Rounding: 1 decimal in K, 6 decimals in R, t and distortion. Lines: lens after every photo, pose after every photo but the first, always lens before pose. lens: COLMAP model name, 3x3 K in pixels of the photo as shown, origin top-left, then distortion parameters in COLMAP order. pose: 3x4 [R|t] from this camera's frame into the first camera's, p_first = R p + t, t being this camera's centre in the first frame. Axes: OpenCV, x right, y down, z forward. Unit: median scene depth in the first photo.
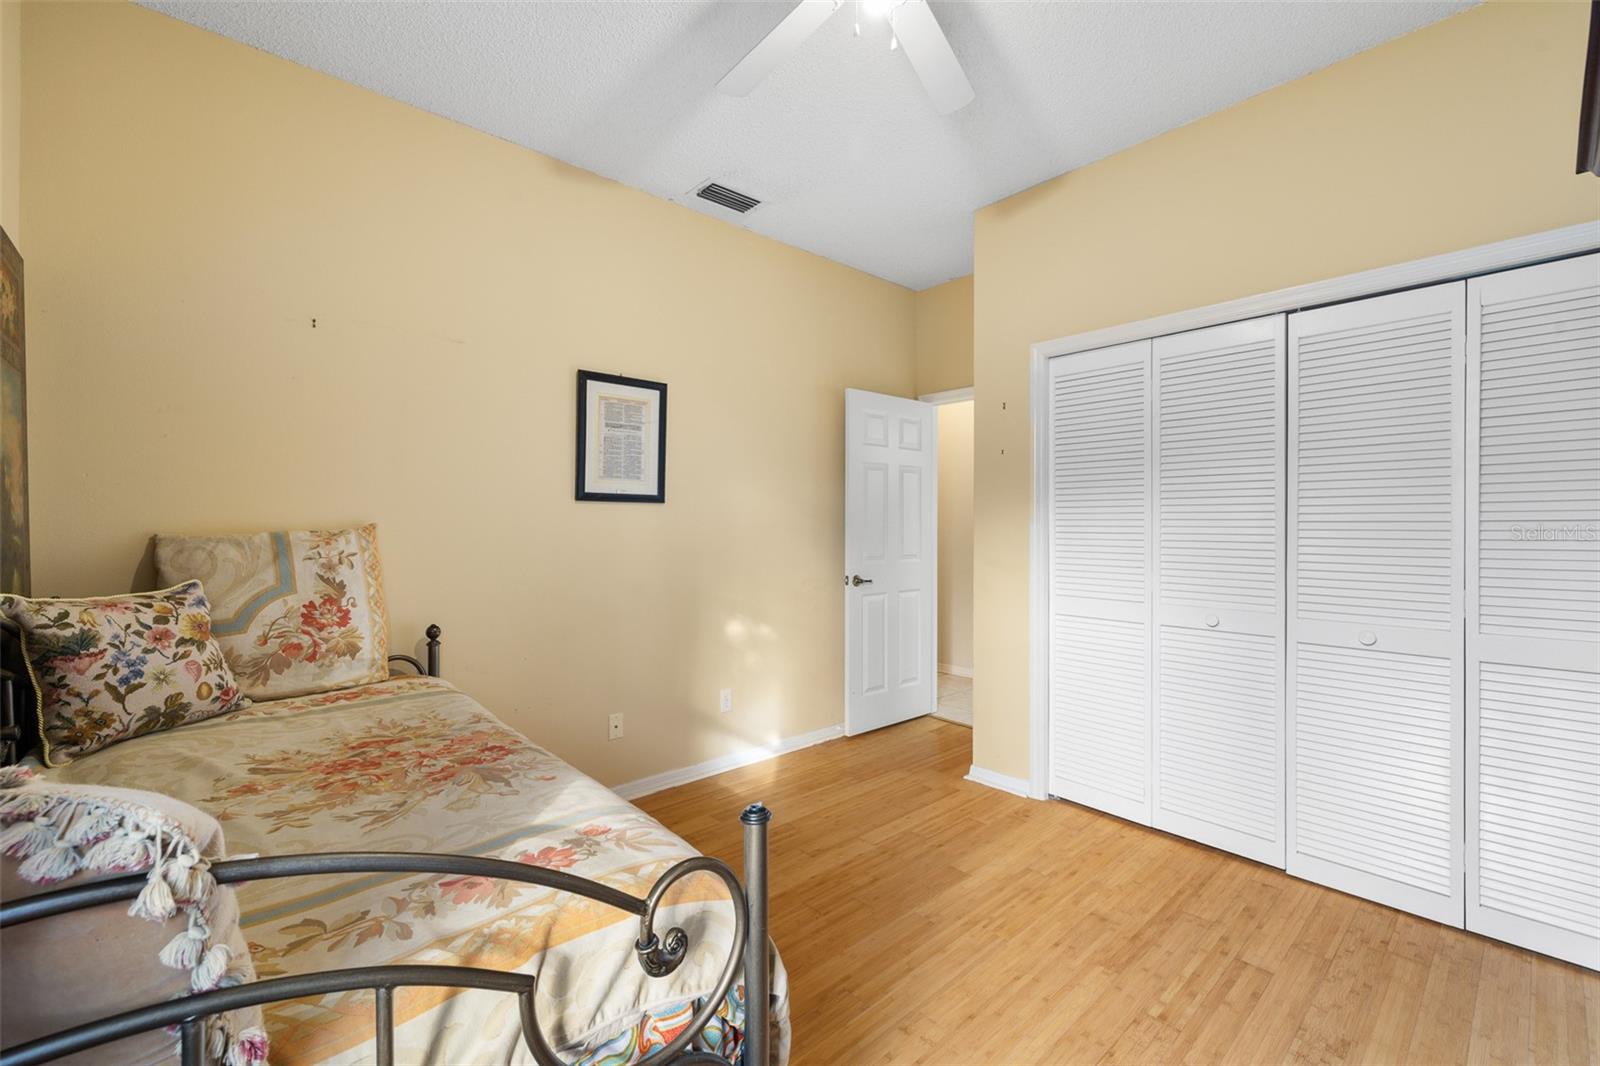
lens RADIAL K [[672.9, 0, 797.7], [0, 672.9, 529.5], [0, 0, 1]] dist [0.000102, 0.000014]
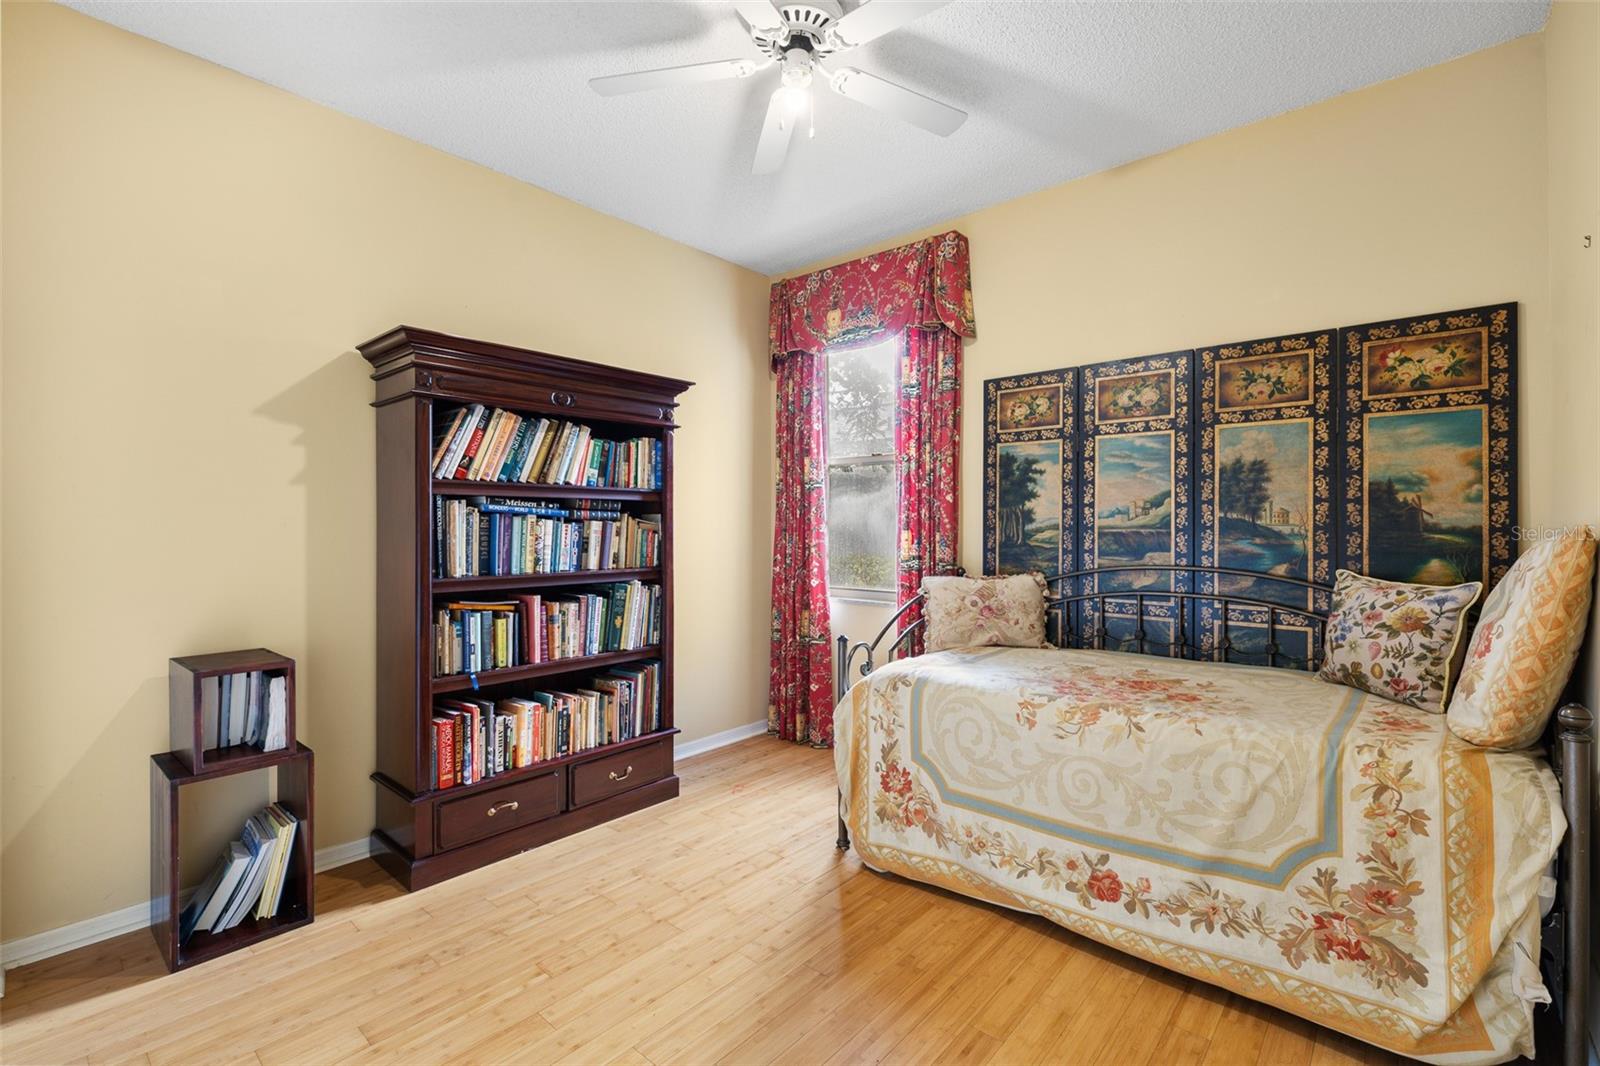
lens RADIAL K [[718.2, 0, 801.9], [0, 718.2, 528.1], [0, 0, 1]] dist [-0.008557, 0.001370]
pose [[-0.992703, 0.000454, -0.120584, 0.247311], [-0.000491, 0.999969, 0.007803, -0.013524], [0.120584, 0.007805, -0.992672, 2.125213]]
